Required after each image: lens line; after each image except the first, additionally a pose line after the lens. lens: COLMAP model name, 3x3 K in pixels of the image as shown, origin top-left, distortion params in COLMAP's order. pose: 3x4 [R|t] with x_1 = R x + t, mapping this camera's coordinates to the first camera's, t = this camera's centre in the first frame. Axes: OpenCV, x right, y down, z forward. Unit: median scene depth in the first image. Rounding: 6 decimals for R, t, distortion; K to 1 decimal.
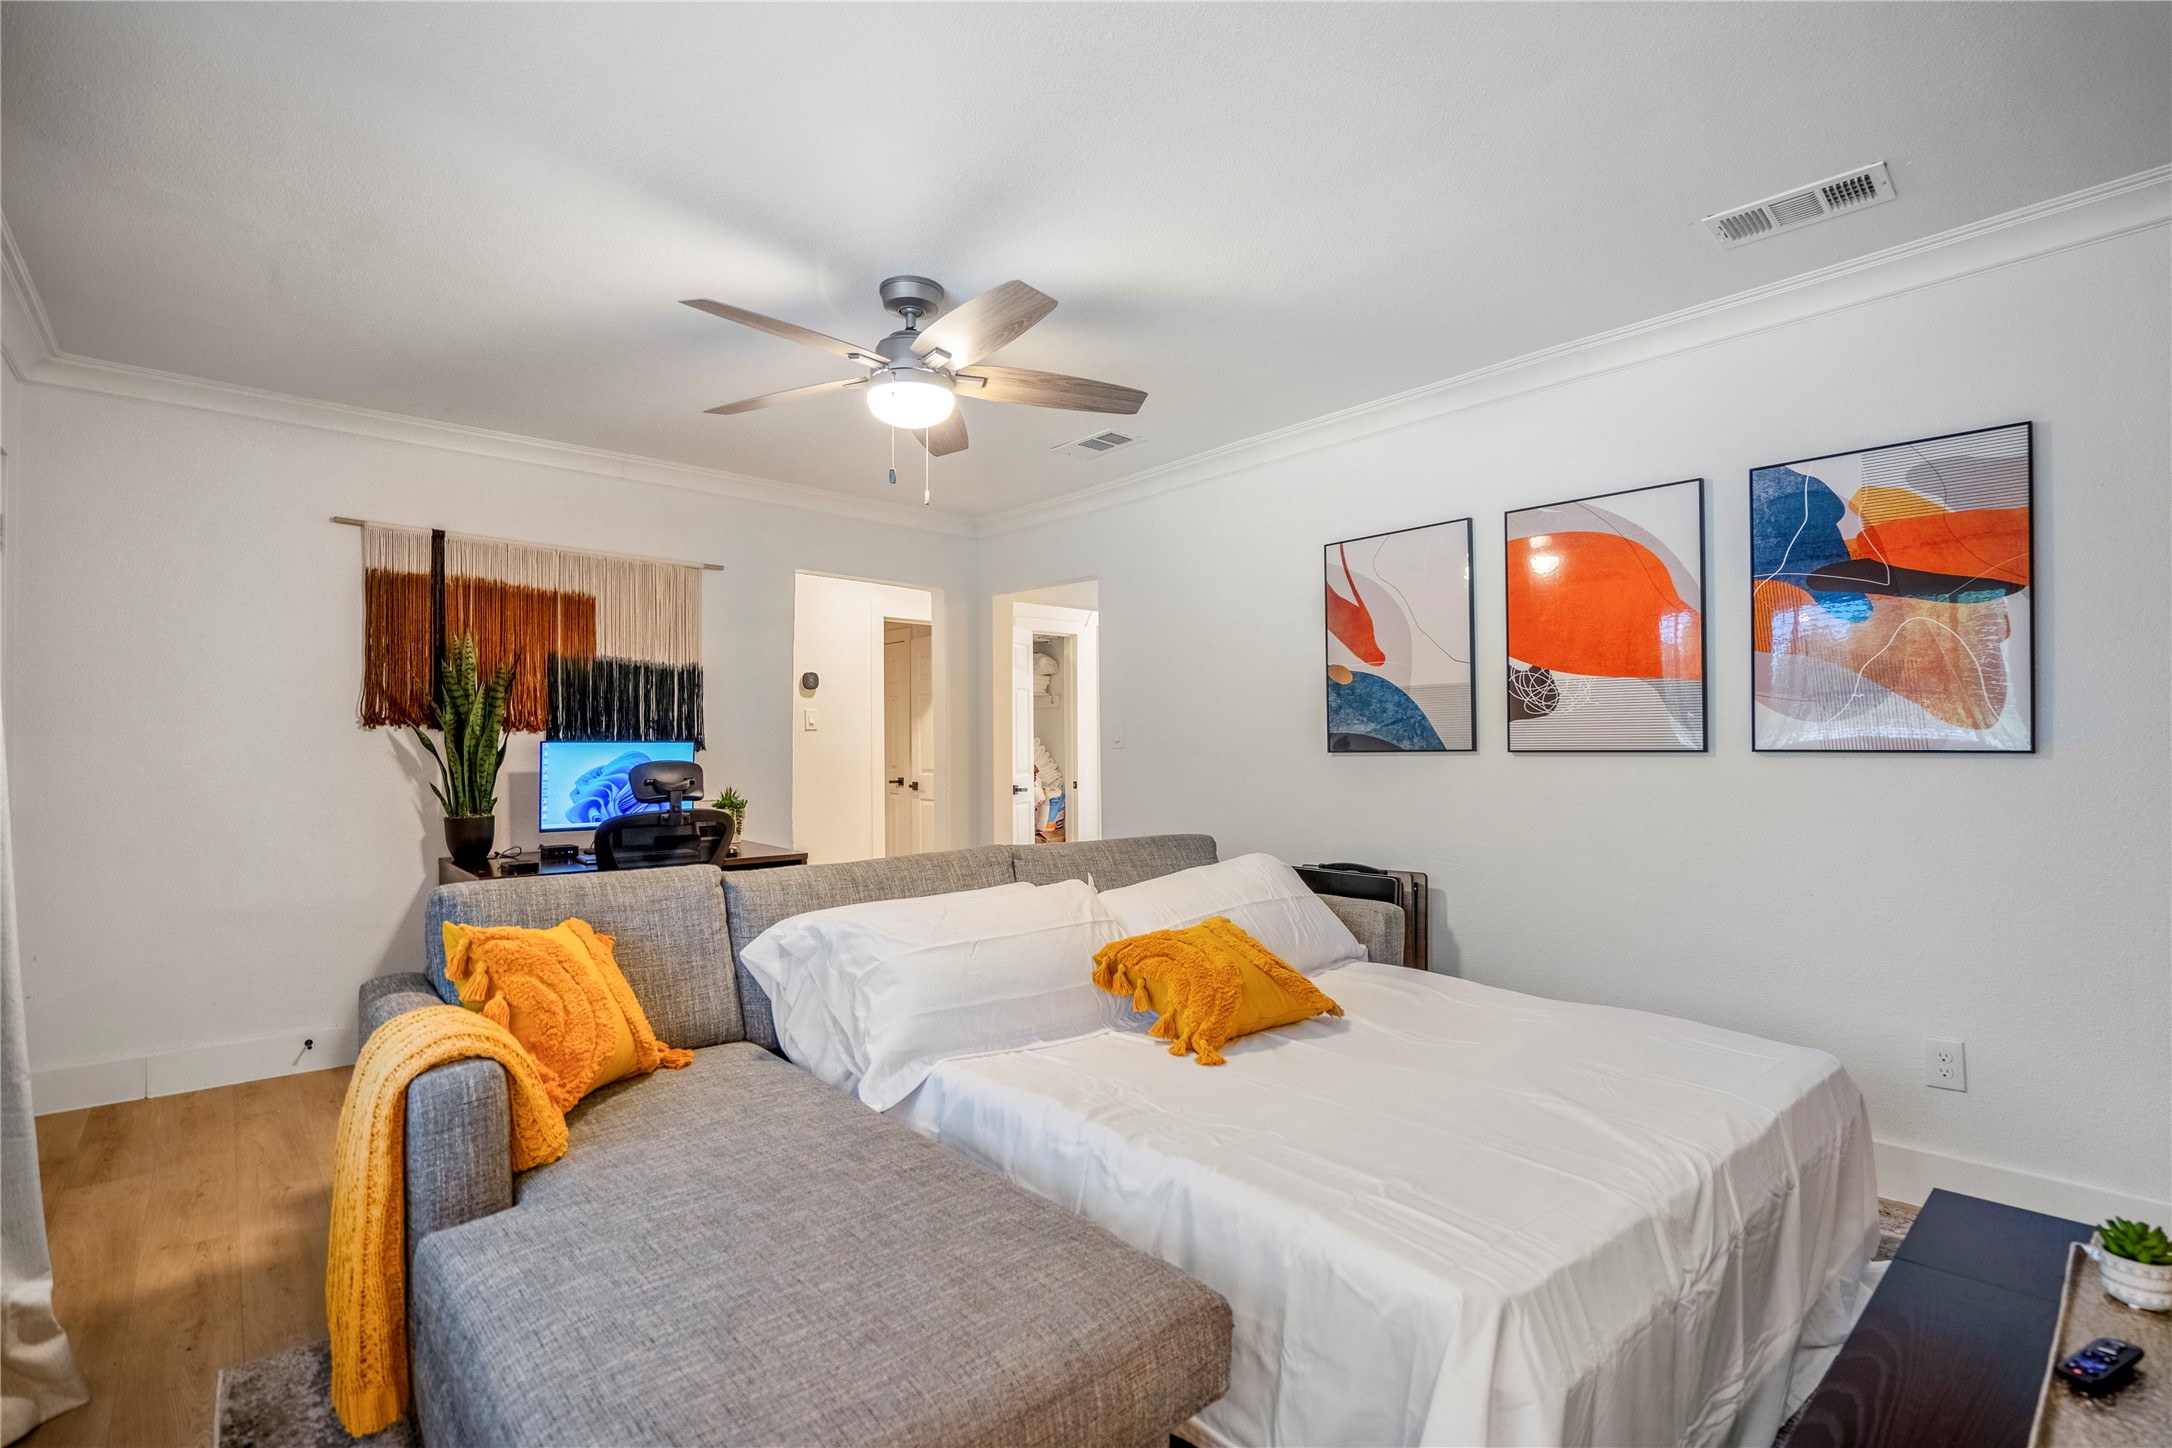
lens RADIAL K [[995.5, 0, 1090.9], [0, 995.5, 730.2], [0, 0, 1]] dist [-0.043914, 0.005742]
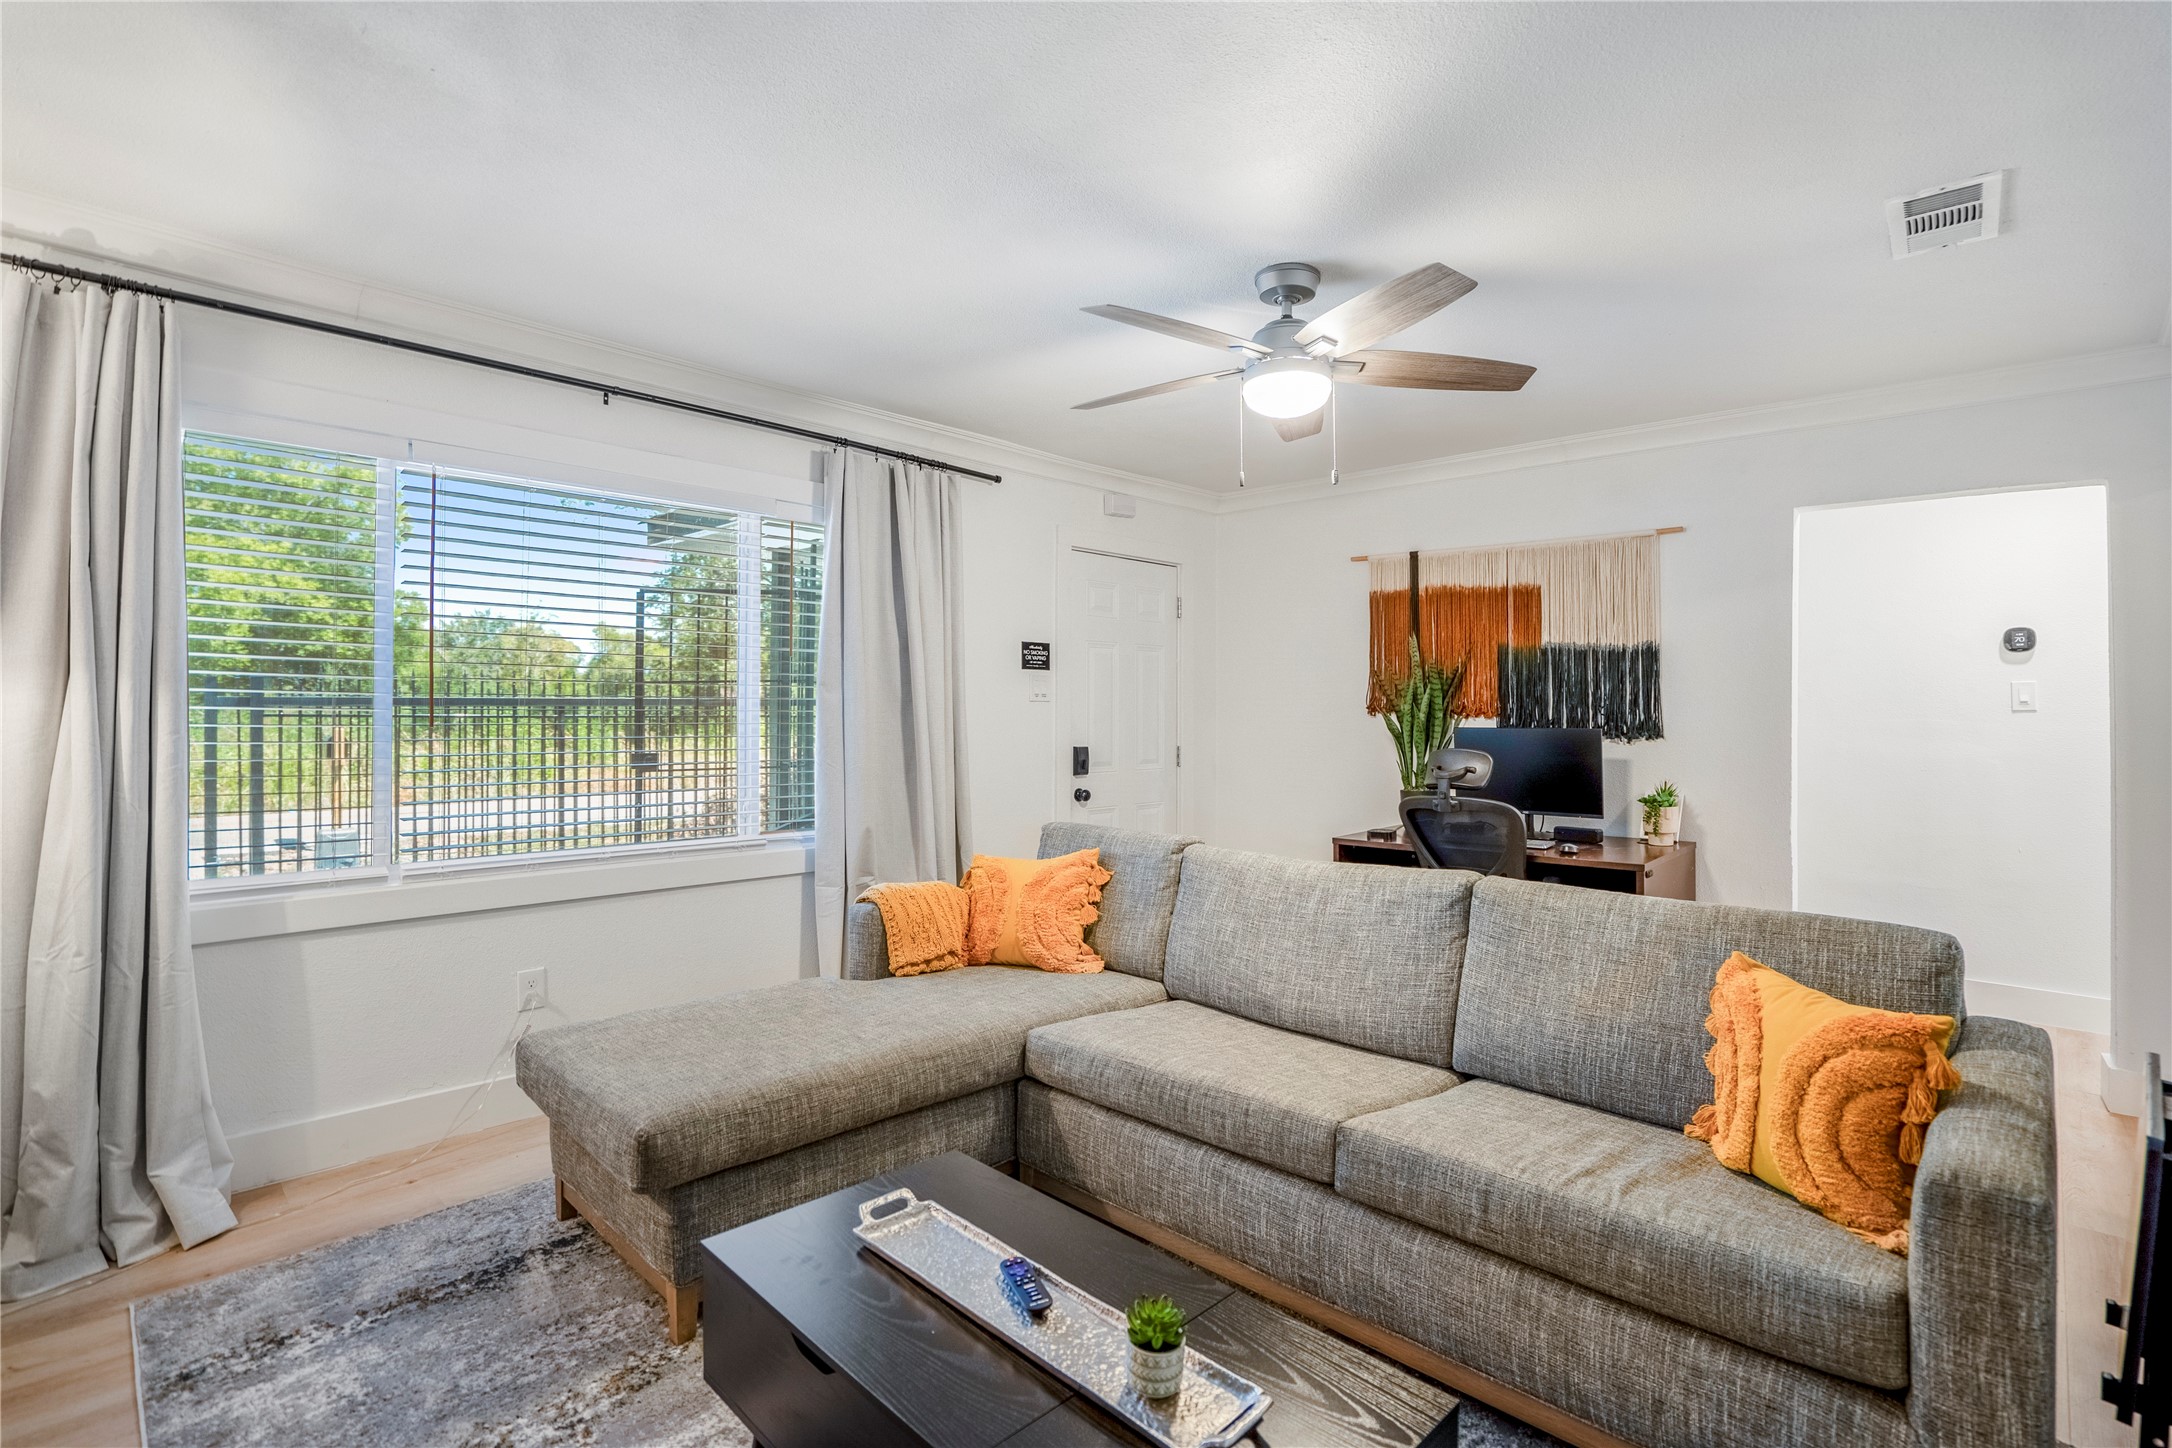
lens RADIAL K [[995.5, 0, 1082.2], [0, 995.5, 704.6], [0, 0, 1]] dist [-0.043914, 0.005742]
pose [[0.074769, -0.000140, -0.997201, 0.528288], [0.010972, 0.999940, 0.000682, -0.020411], [0.997140, -0.010993, 0.074766, 0.495530]]
